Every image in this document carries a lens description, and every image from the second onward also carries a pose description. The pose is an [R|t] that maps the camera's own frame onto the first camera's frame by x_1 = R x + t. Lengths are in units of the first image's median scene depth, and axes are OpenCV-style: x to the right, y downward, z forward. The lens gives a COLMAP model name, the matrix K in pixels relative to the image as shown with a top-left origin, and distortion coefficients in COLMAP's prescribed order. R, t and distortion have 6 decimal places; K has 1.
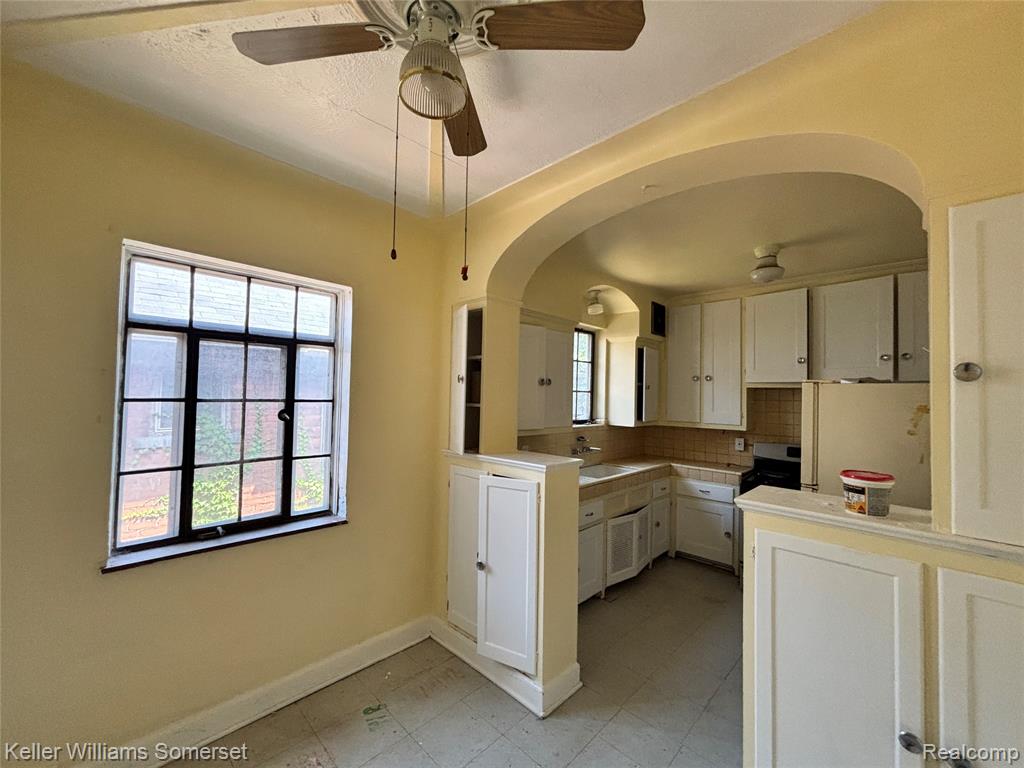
lens RADIAL K [[407.7, 0, 501.0], [0, 407.7, 381.9], [0, 0, 1]] dist [0.012613, 0.000404]
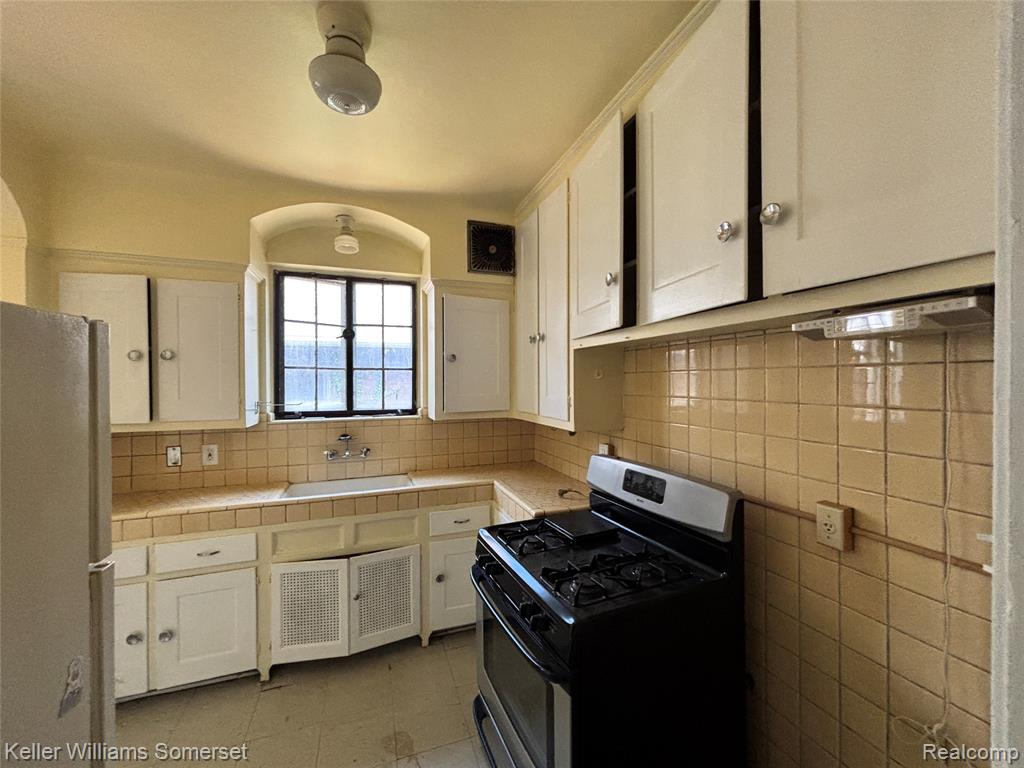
lens RADIAL K [[407.7, 0, 511.1], [0, 407.7, 385.4], [0, 0, 1]] dist [0.012613, 0.000404]
pose [[0.895469, -0.021060, -0.444626, 0.835881], [0.038345, 0.998817, 0.029917, 0.046242], [0.443470, -0.043839, 0.895217, 0.555943]]
